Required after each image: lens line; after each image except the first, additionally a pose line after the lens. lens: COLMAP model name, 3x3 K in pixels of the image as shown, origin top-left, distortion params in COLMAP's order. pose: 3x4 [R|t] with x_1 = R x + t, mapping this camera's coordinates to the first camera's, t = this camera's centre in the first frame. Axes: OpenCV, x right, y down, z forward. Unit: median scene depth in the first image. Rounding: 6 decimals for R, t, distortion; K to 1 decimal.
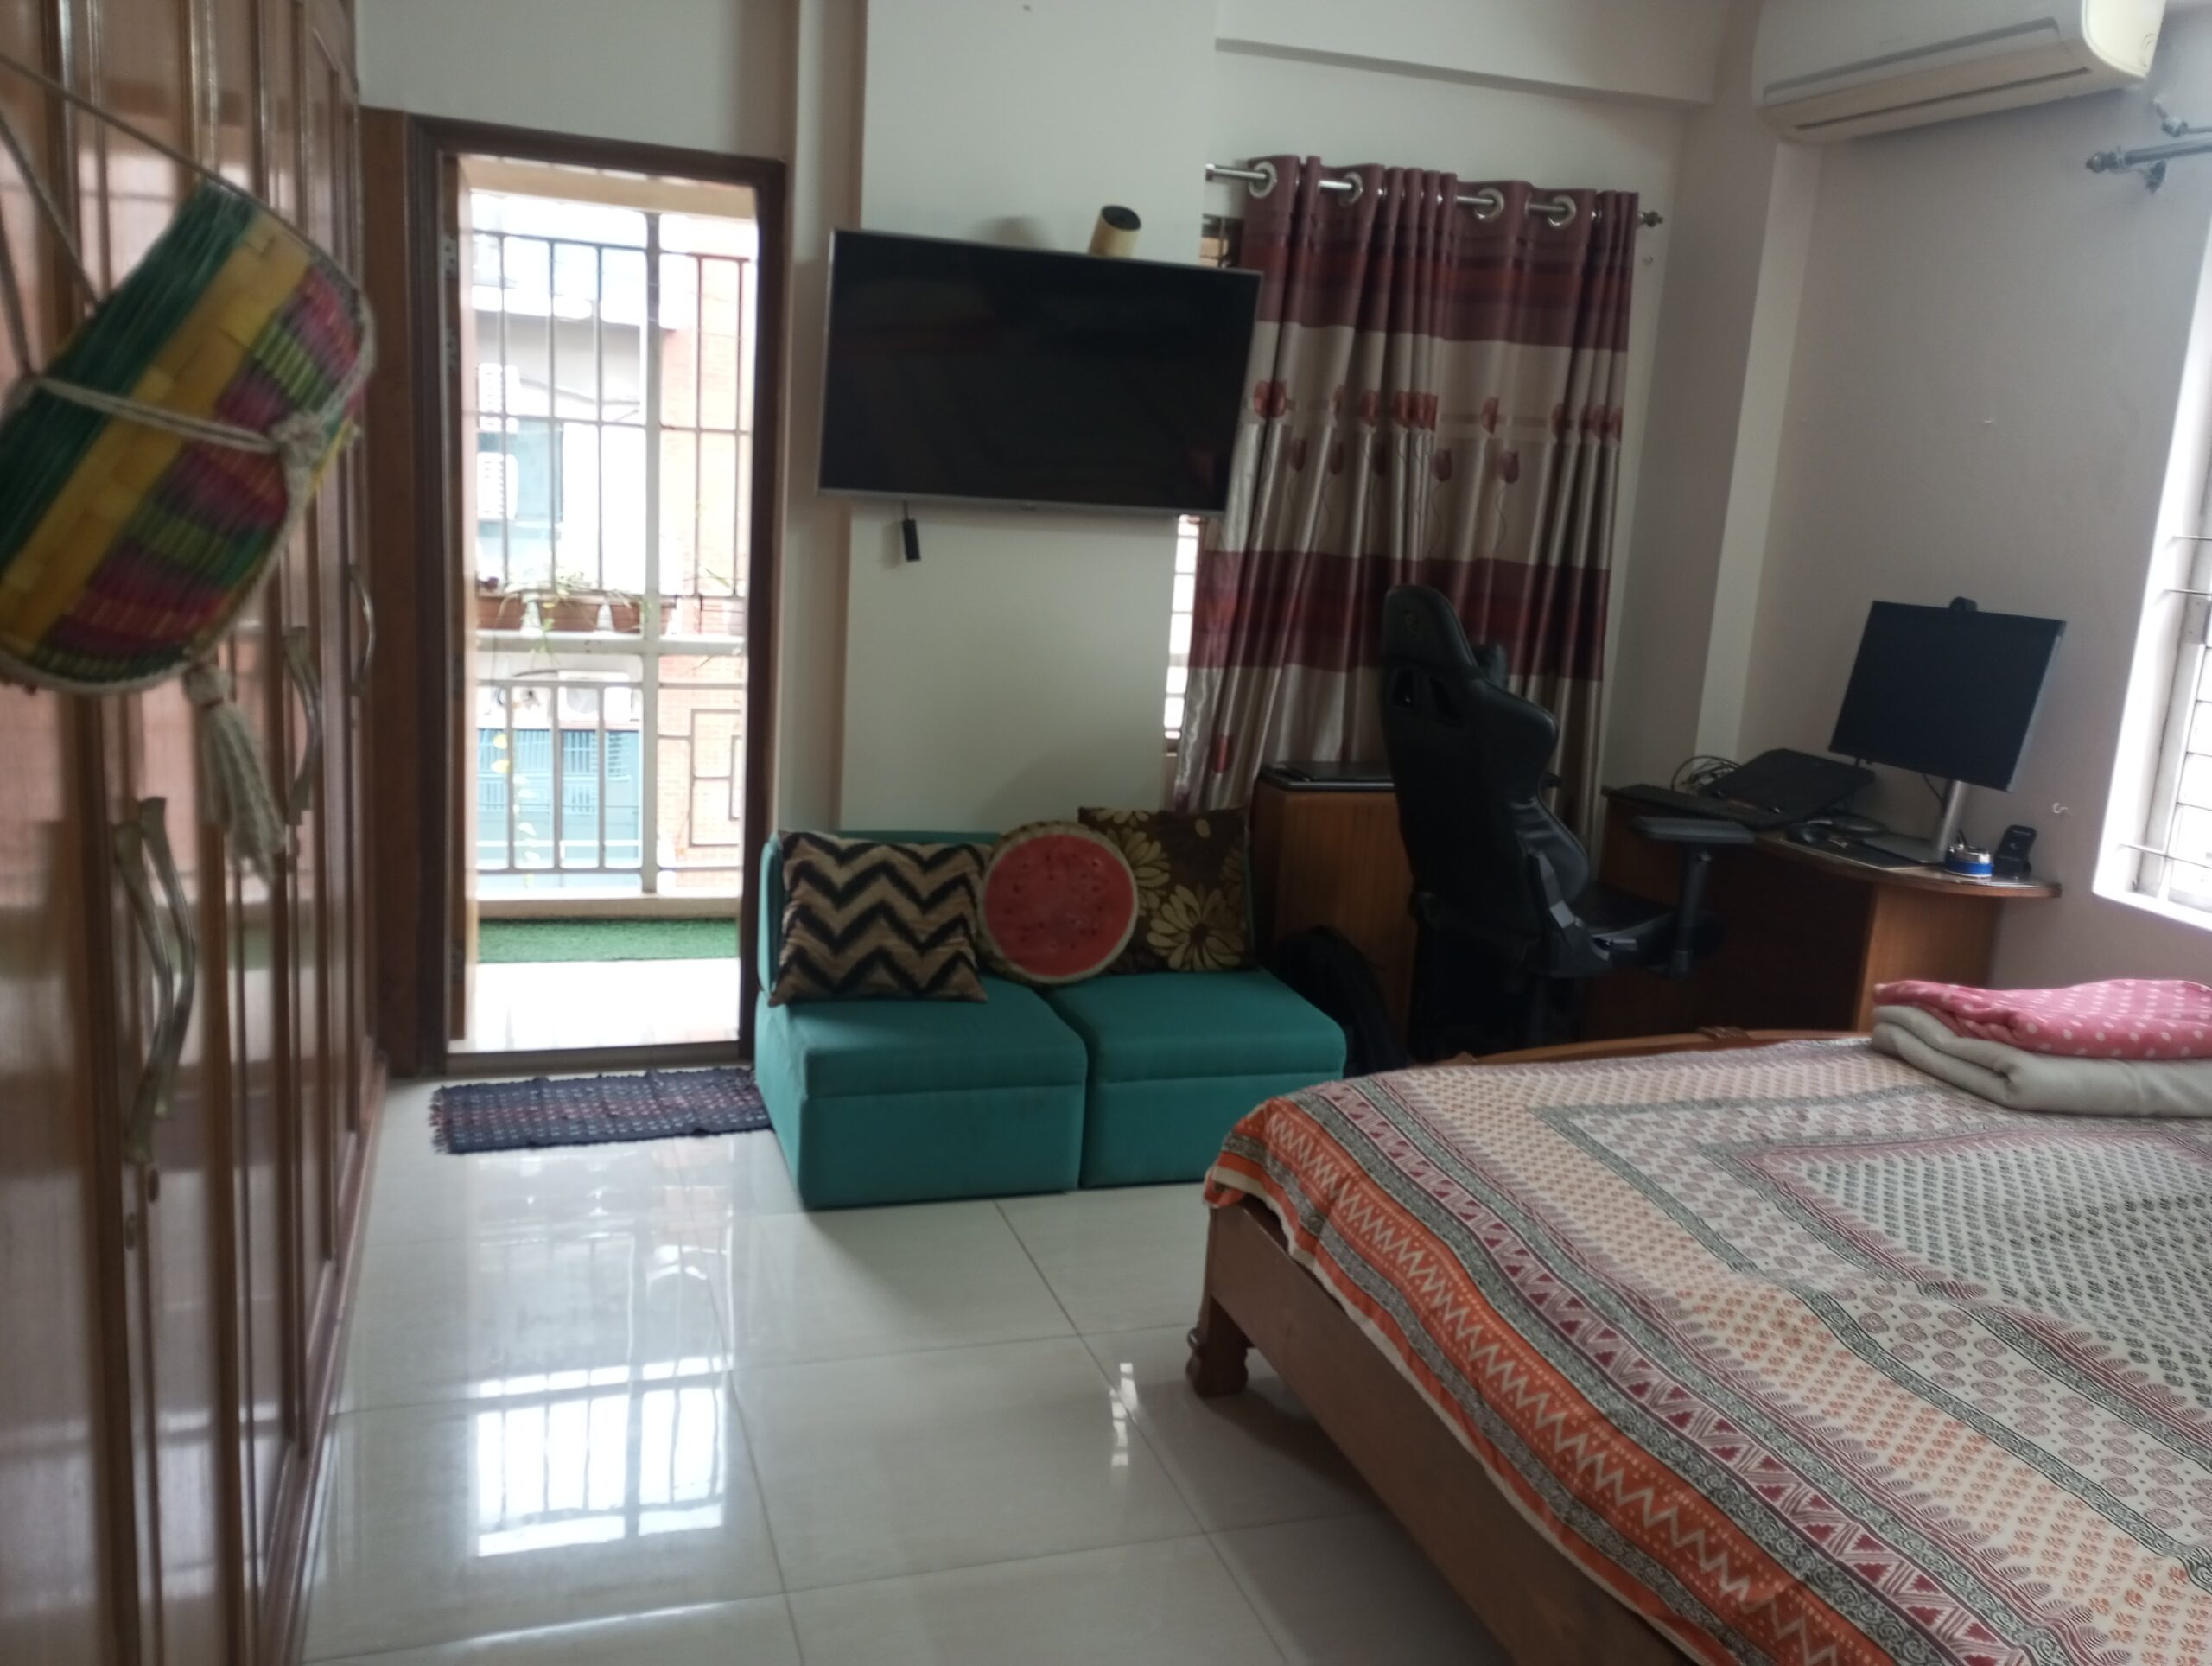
lens RADIAL K [[1810.4, 0, 1095.3], [0, 1810.4, 820.6], [0, 0, 1]] dist [0.079067, -0.095244]
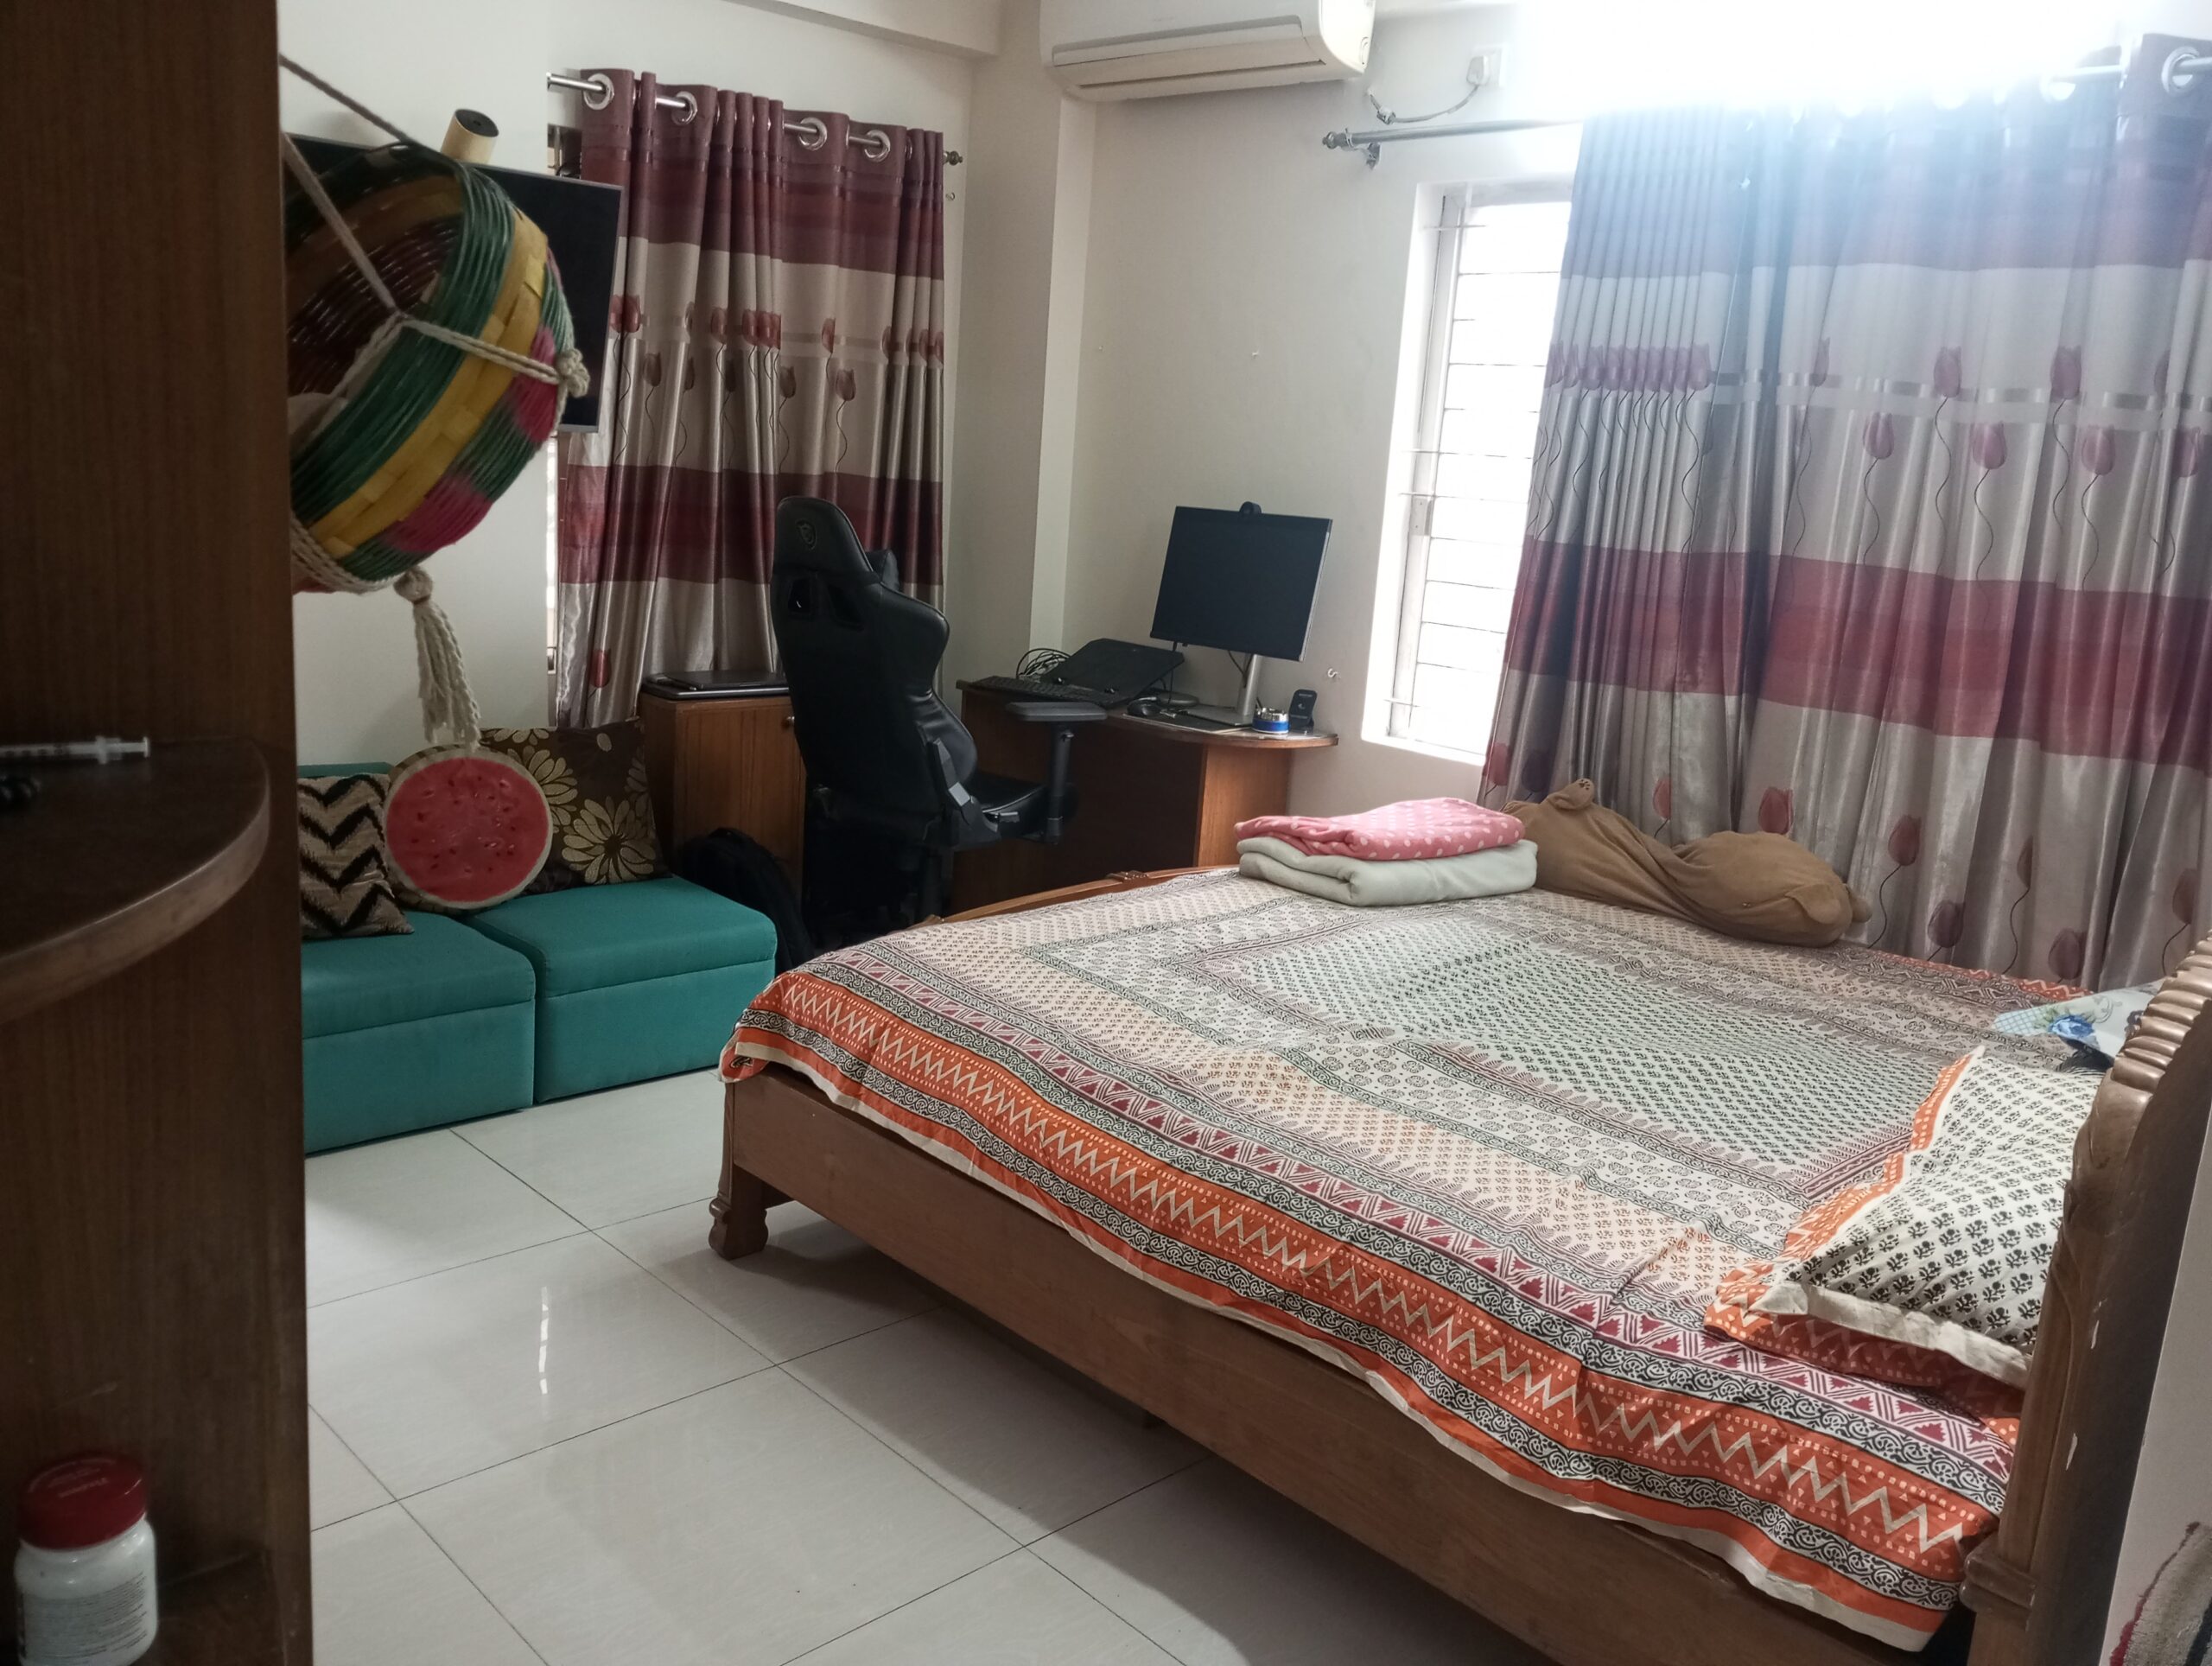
lens RADIAL K [[1860.2, 0, 1079.2], [0, 1860.2, 831.9], [0, 0, 1]] dist [0.064592, -0.080820]
pose [[0.904423, -0.090441, 0.416940, -0.152856], [0.071267, 0.995568, 0.061365, 0.009922], [-0.420642, -0.025786, 0.906860, -0.063492]]
